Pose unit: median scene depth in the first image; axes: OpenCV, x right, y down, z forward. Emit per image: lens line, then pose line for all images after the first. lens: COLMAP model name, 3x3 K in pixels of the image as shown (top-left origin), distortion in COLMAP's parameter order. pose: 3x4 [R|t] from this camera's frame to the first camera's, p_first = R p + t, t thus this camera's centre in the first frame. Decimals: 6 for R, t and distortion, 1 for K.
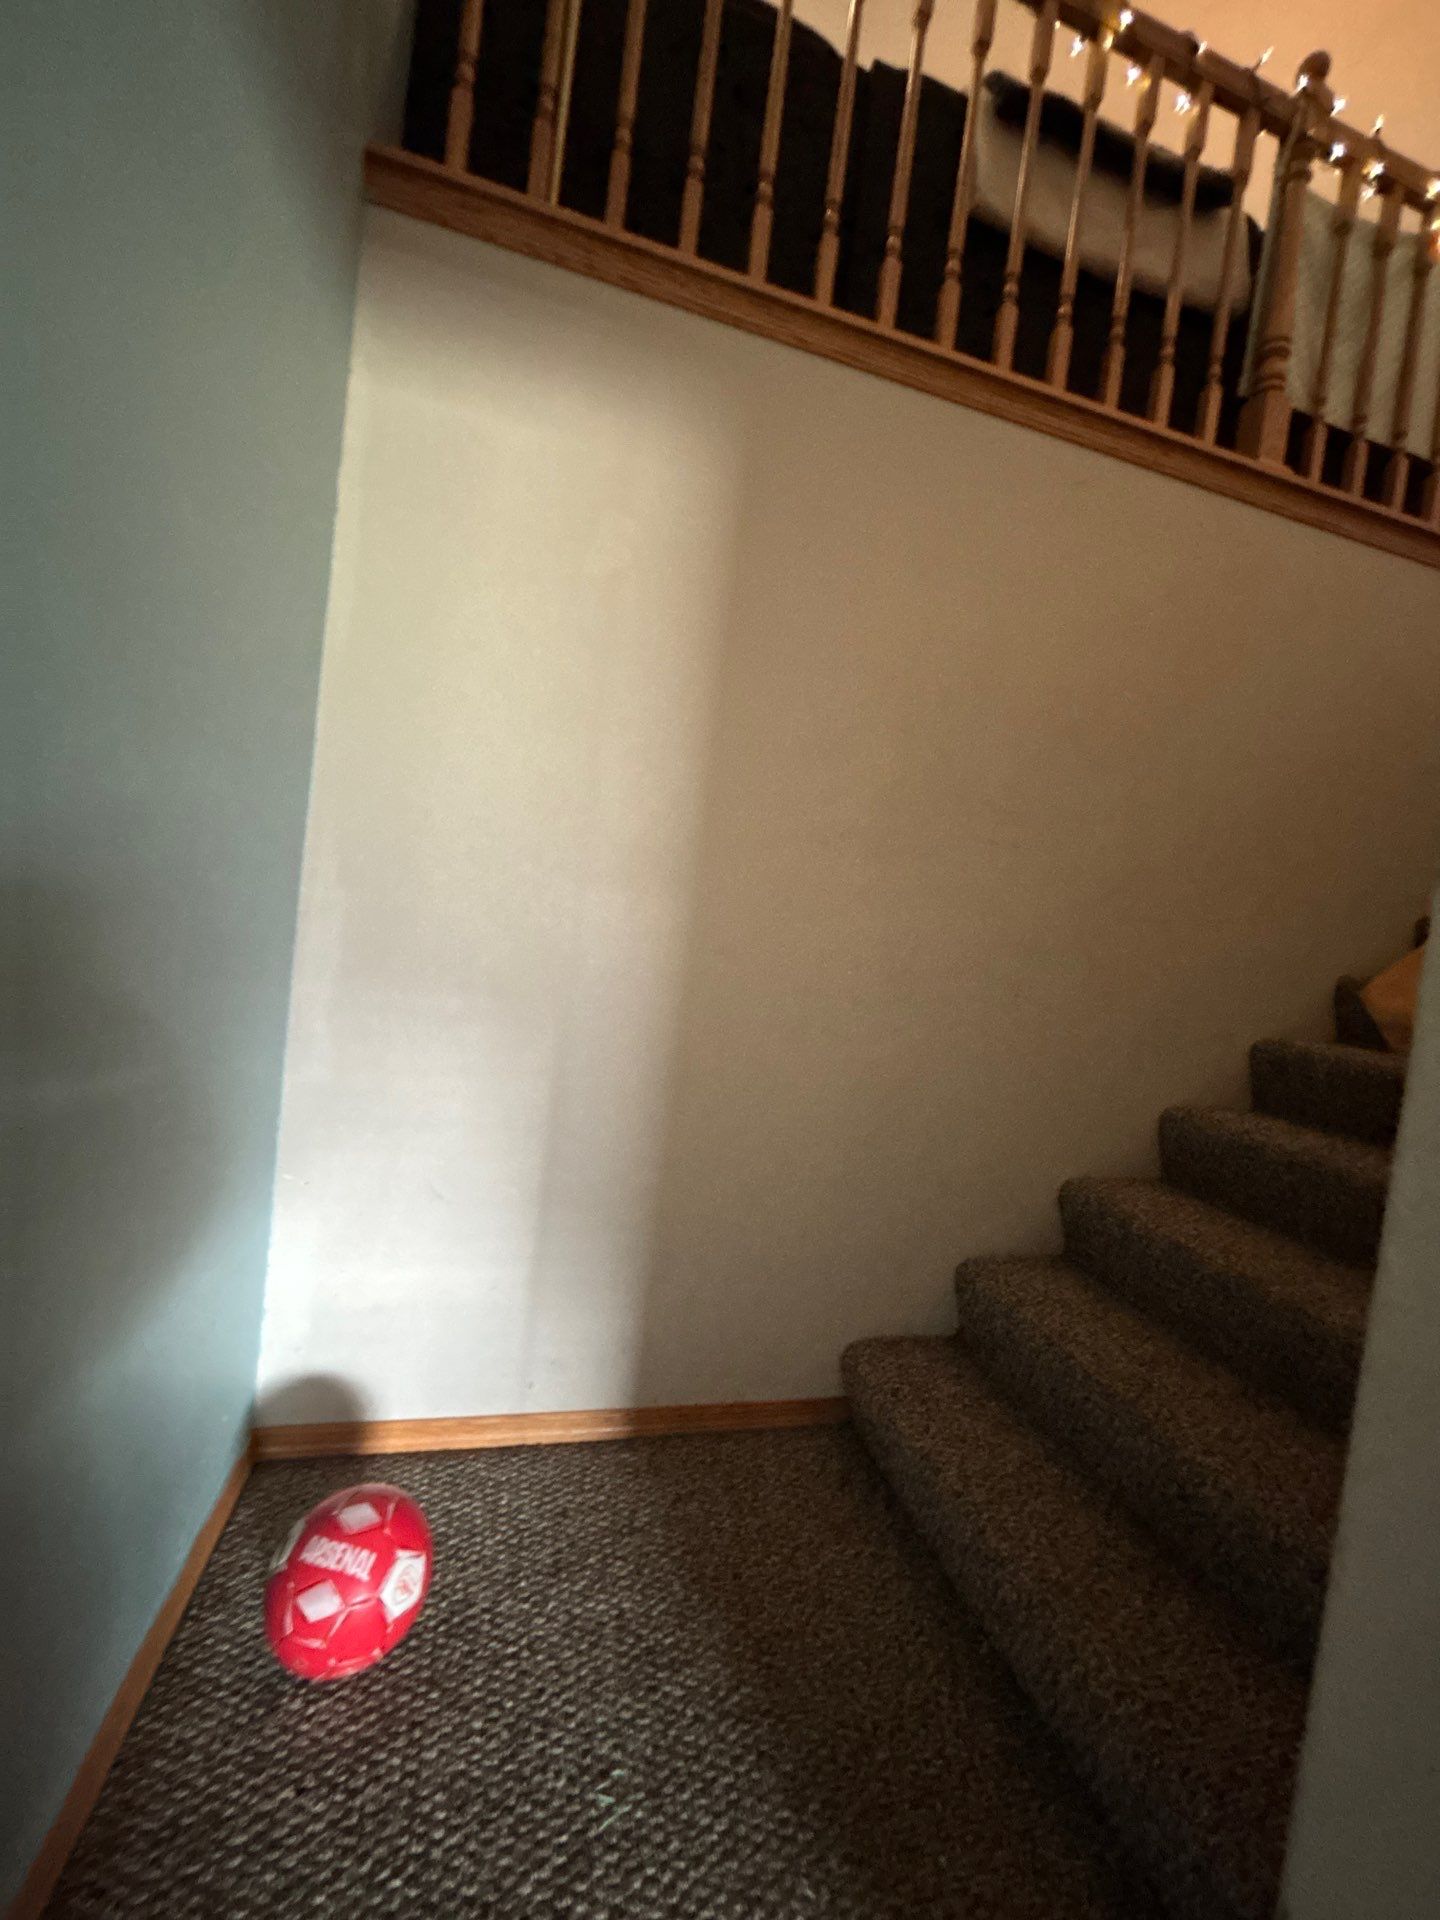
lens RADIAL K [[784.4, 0, 705.6], [0, 784.4, 960.3], [0, 0, 1]] dist [-0.003364, -0.000591]
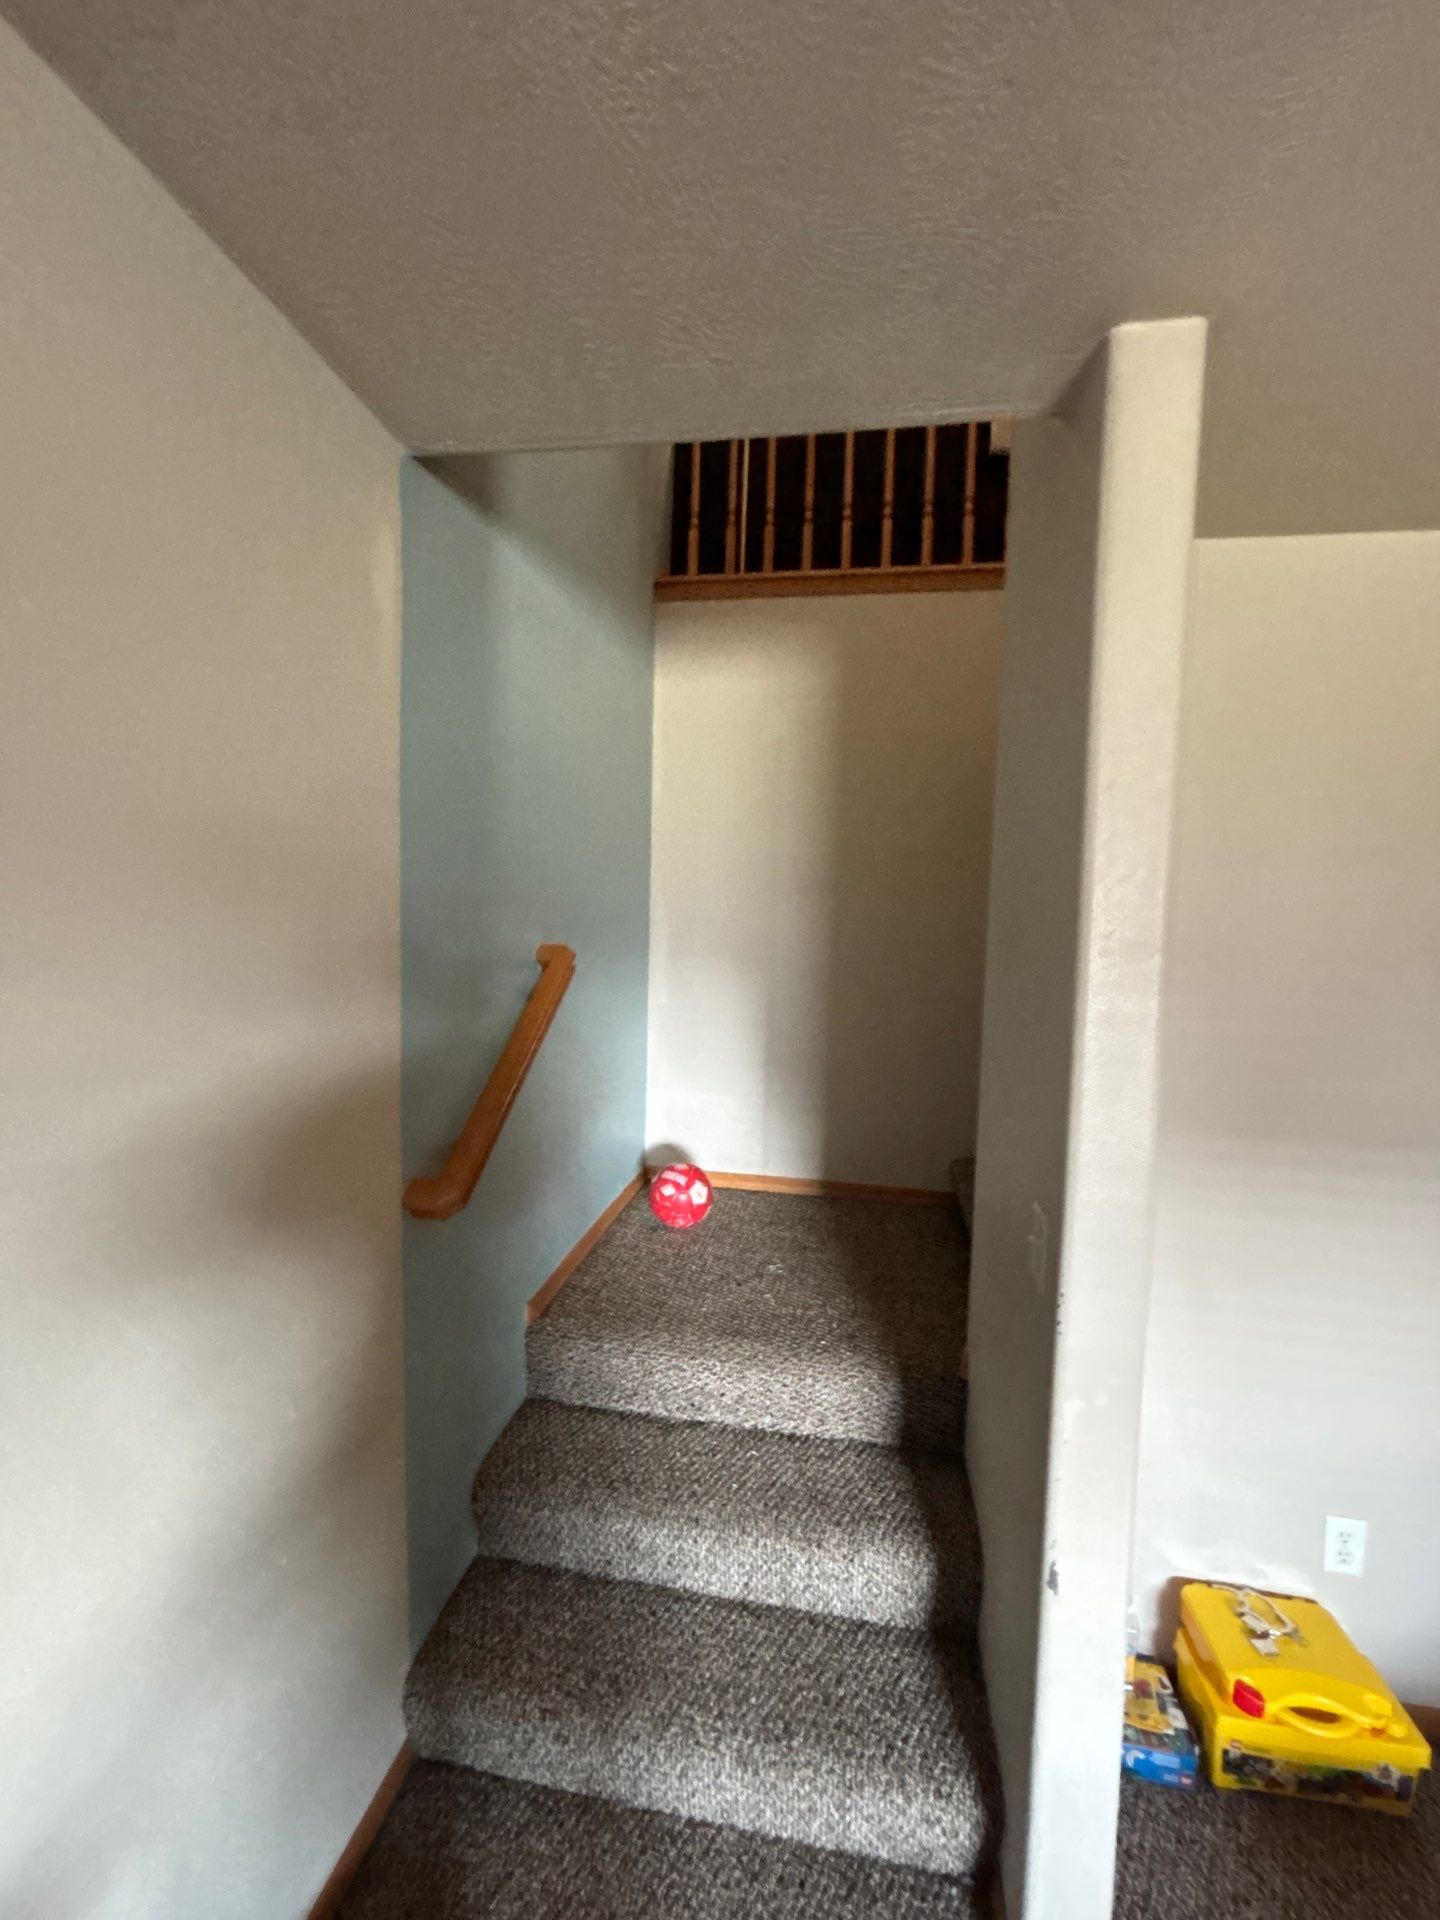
lens RADIAL K [[766.1, 0, 725.3], [0, 766.1, 949.9], [0, 0, 1]] dist [-0.002362, -0.000267]
pose [[0.922676, -0.060194, -0.380849, 0.481507], [0.059338, 0.998140, -0.014000, 0.043454], [0.380983, -0.009681, 0.924531, -0.878134]]
